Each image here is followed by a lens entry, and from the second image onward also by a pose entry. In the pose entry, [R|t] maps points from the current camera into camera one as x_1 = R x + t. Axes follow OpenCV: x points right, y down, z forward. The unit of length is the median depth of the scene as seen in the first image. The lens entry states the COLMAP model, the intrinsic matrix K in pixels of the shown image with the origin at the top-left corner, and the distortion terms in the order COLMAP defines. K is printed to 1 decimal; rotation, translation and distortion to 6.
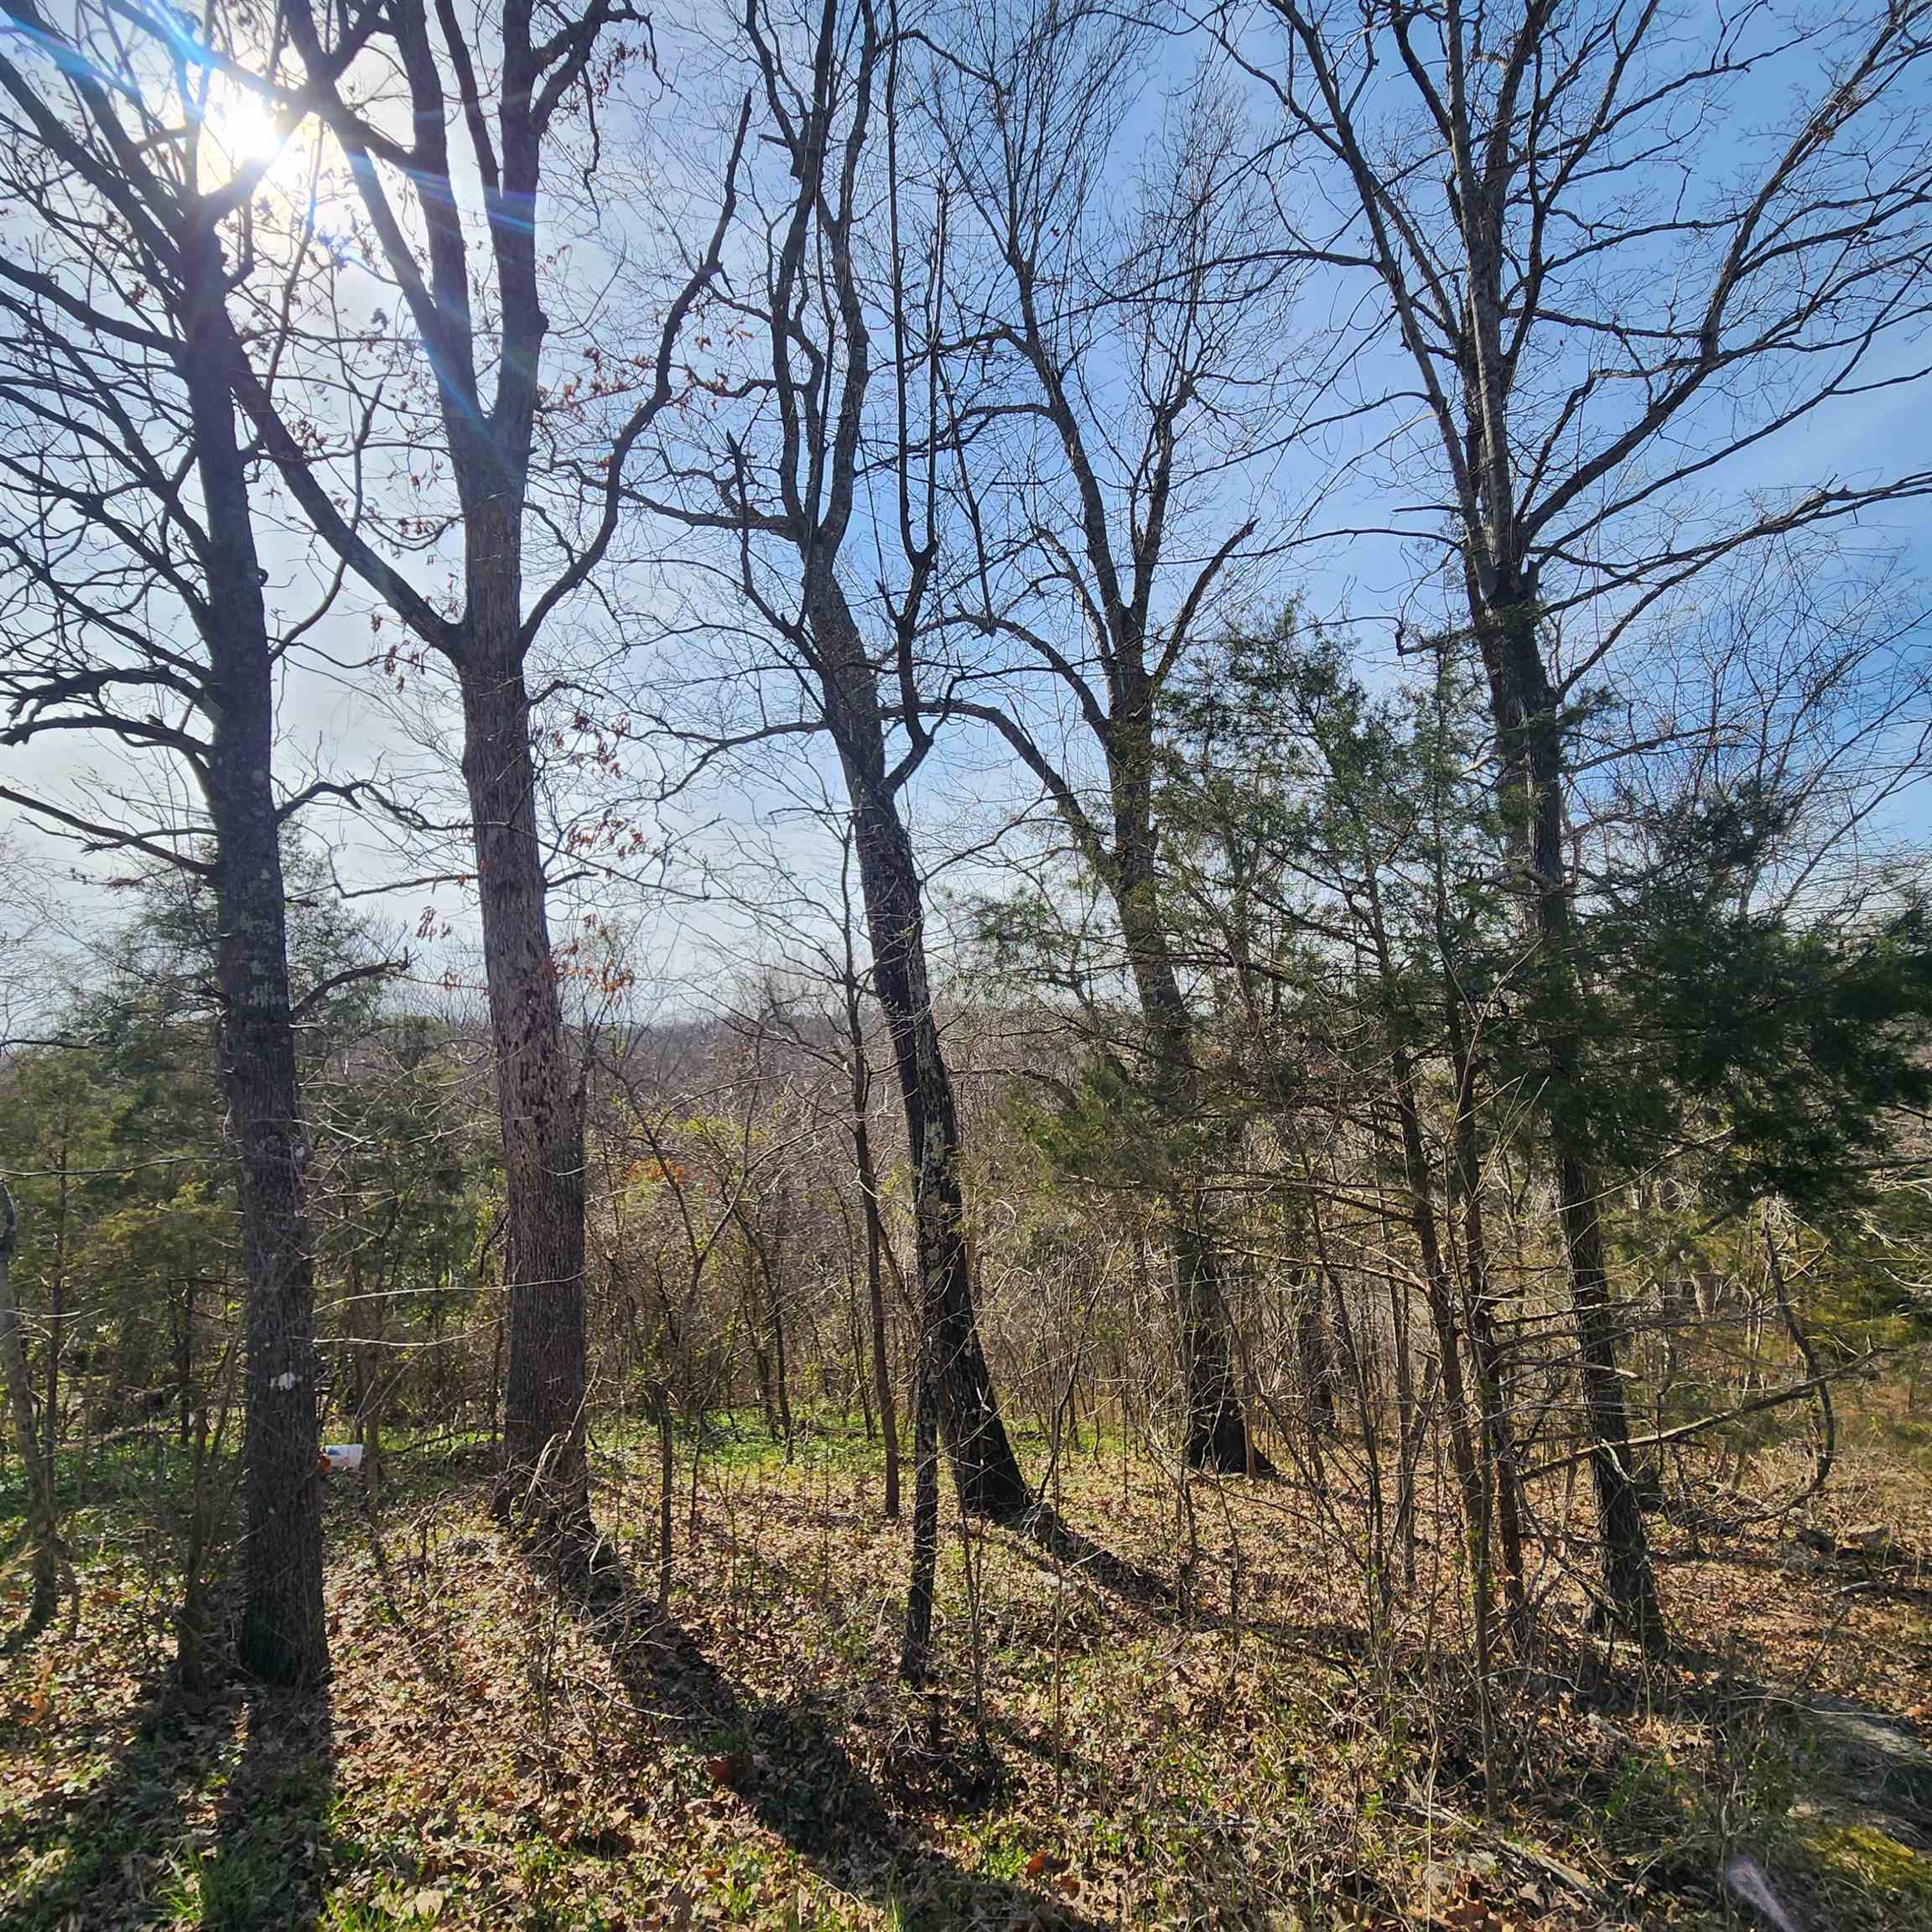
lens RADIAL K [[1026.6, 0, 959.6], [0, 1026.6, 958.4], [0, 0, 1]] dist [0.007072, -0.002548]
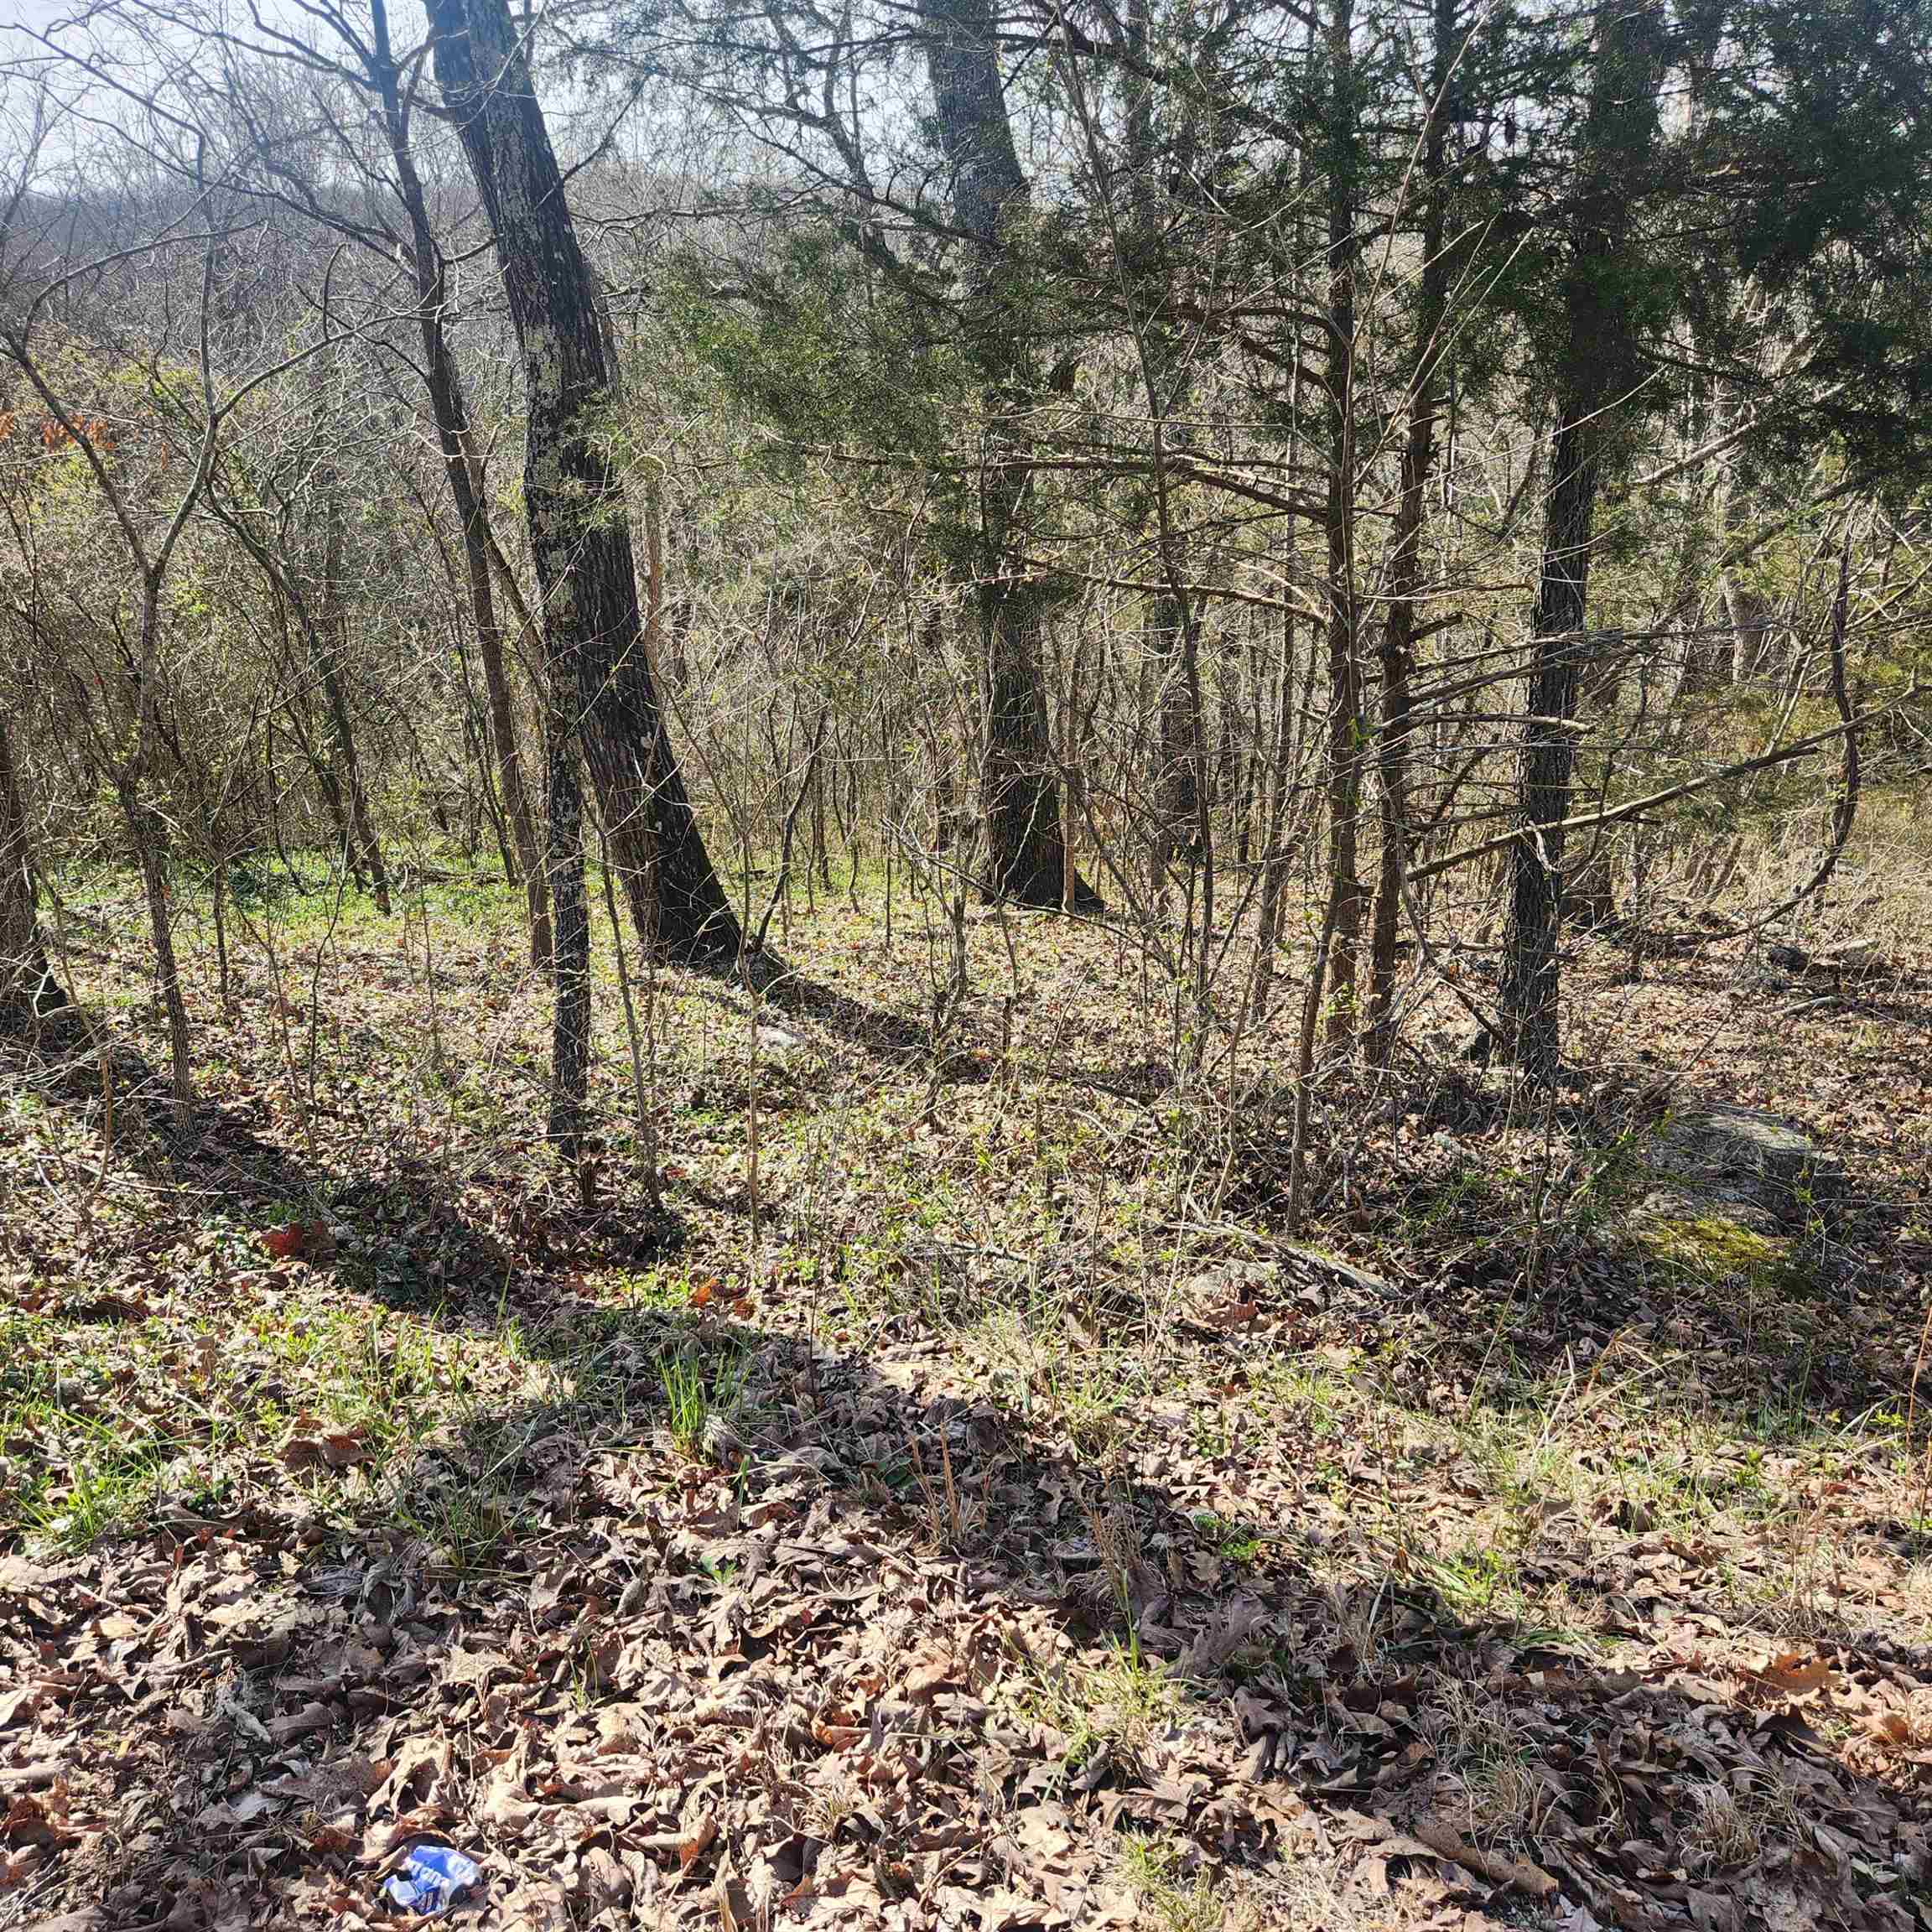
lens RADIAL K [[1674.6, 0, 908.5], [0, 1674.6, 939.9], [0, 0, 1]] dist [0.089196, -0.086658]
pose [[0.989371, -0.034863, 0.141171, 0.028251], [-0.031816, 0.895409, 0.444105, 0.031779], [-0.141889, -0.443877, 0.884783, -0.017516]]
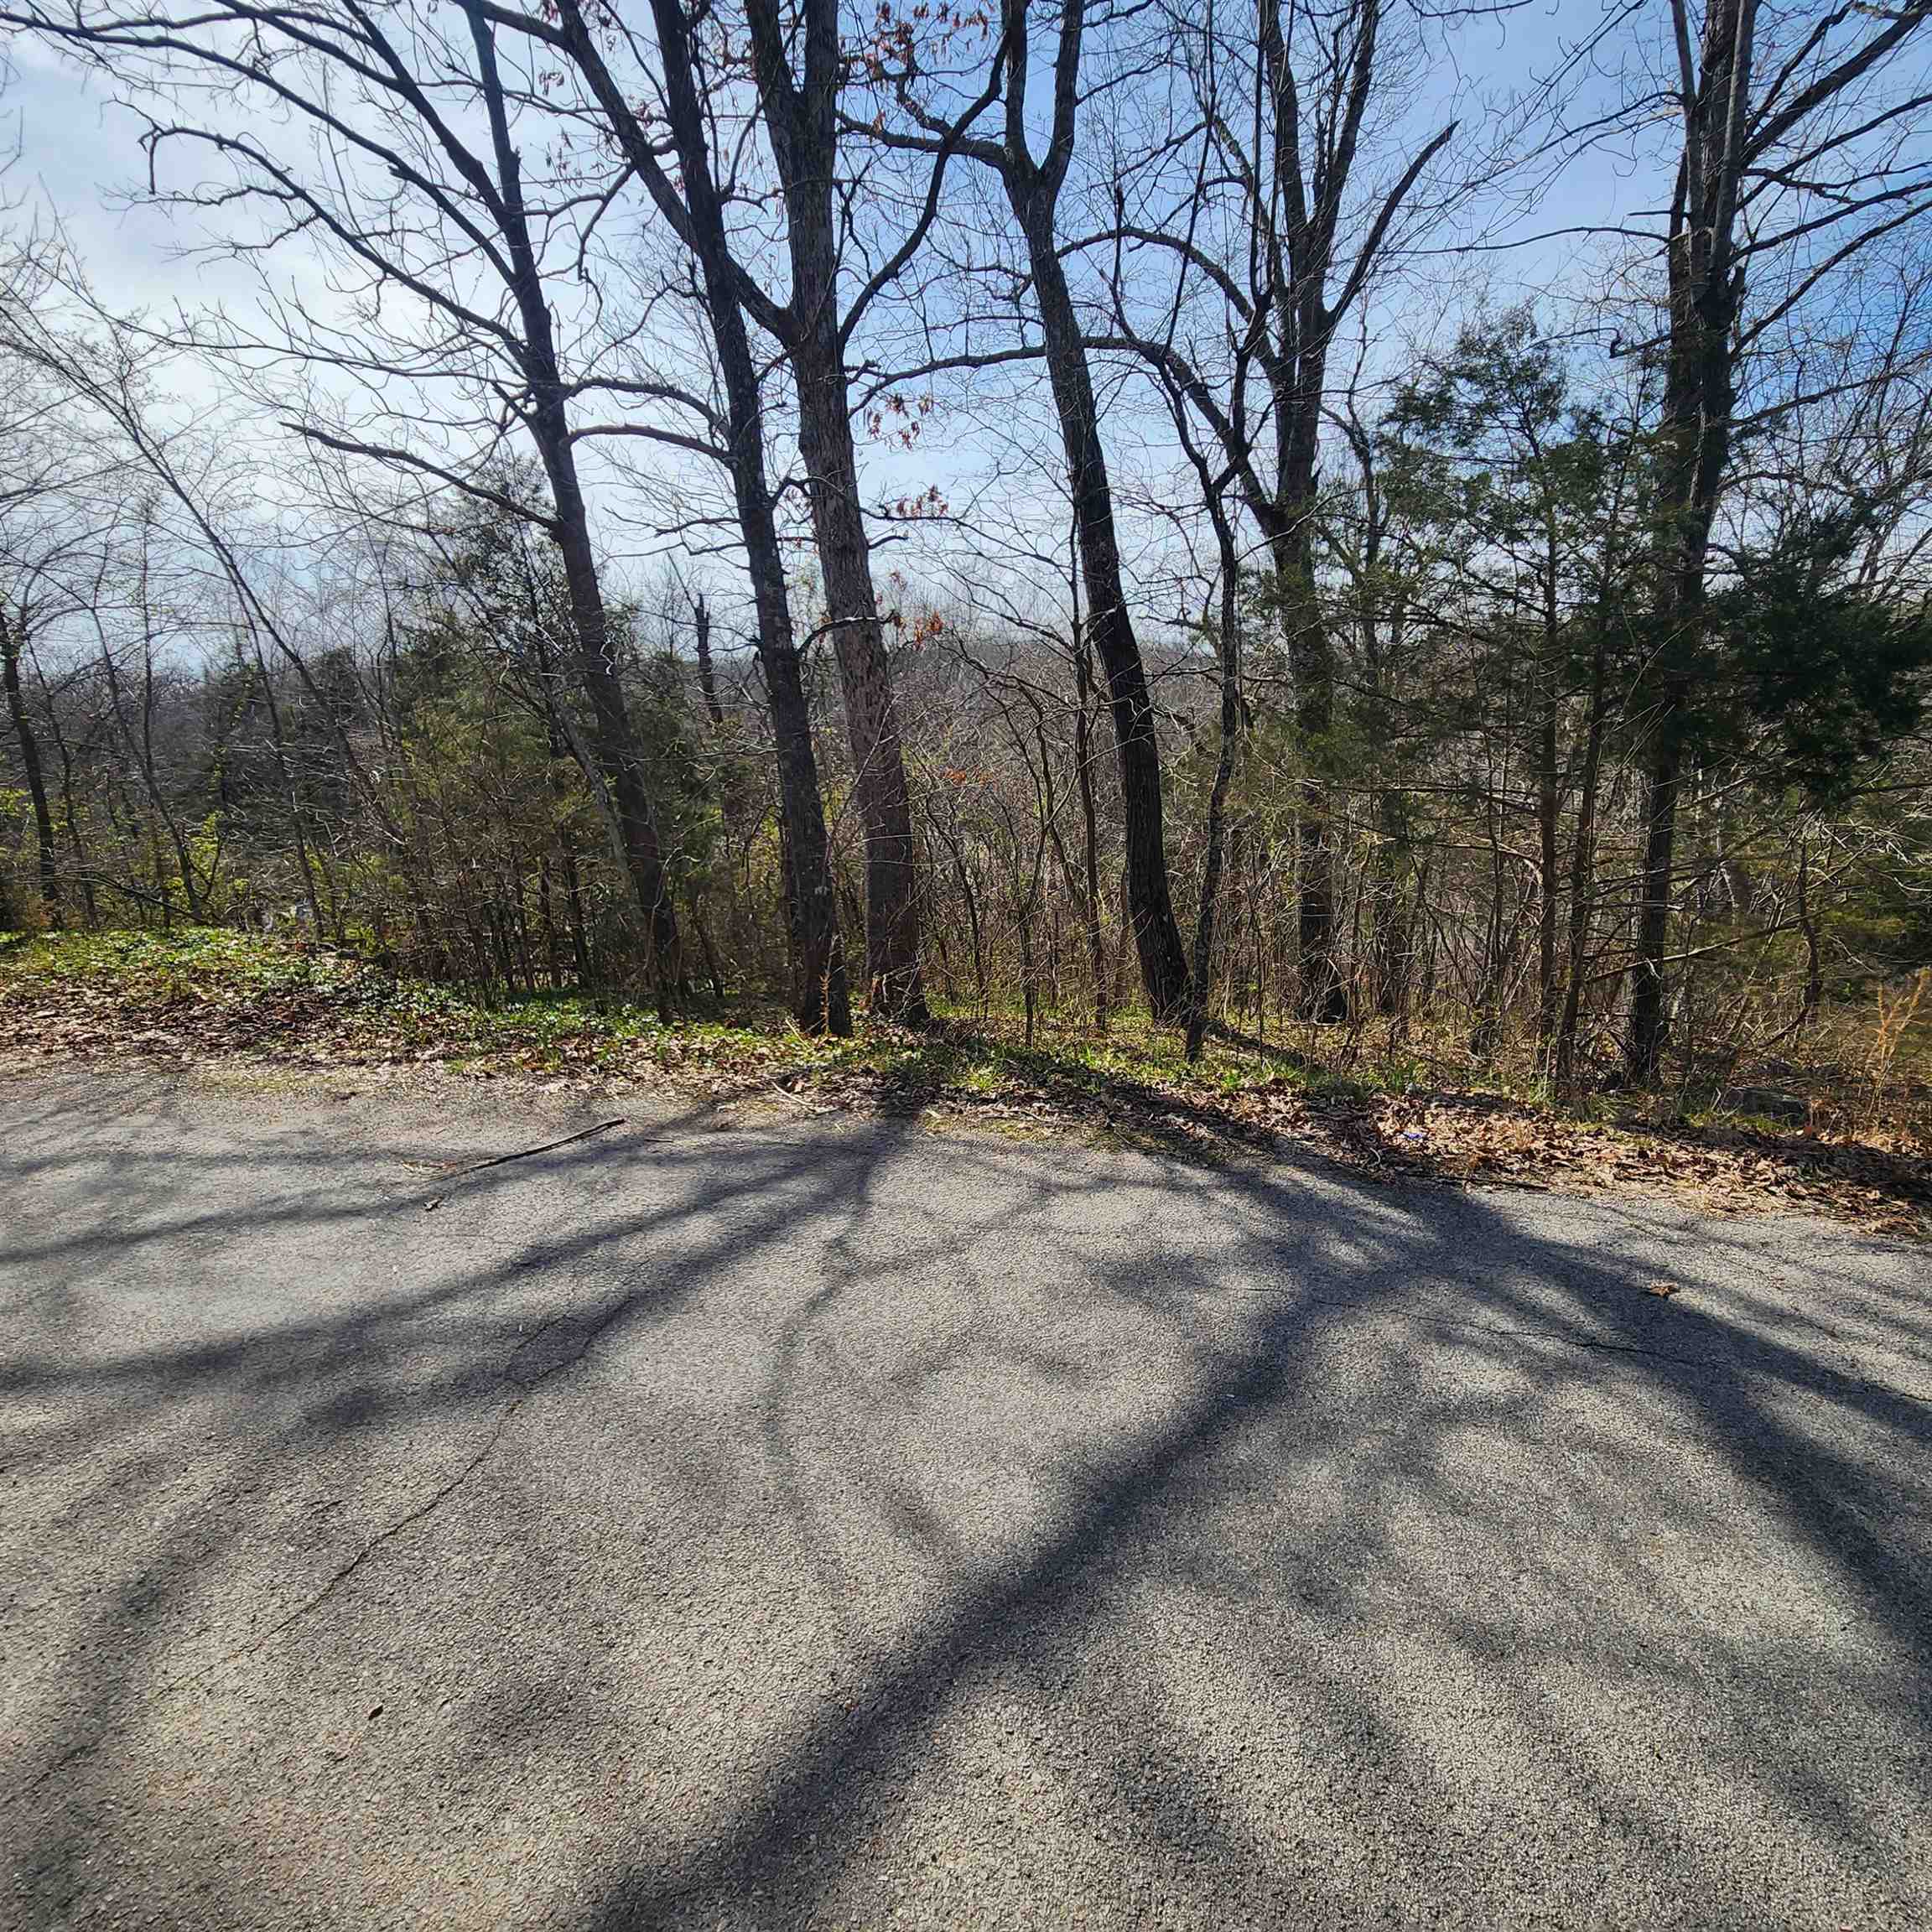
lens RADIAL K [[1026.6, 0, 974.0], [0, 1026.6, 934.9], [0, 0, 1]] dist [0.007072, -0.002548]
pose [[0.999136, 0.021626, -0.035497, -0.271174], [-0.009181, 0.947720, 0.318970, -0.029448], [0.040539, -0.318368, 0.947100, -0.410452]]
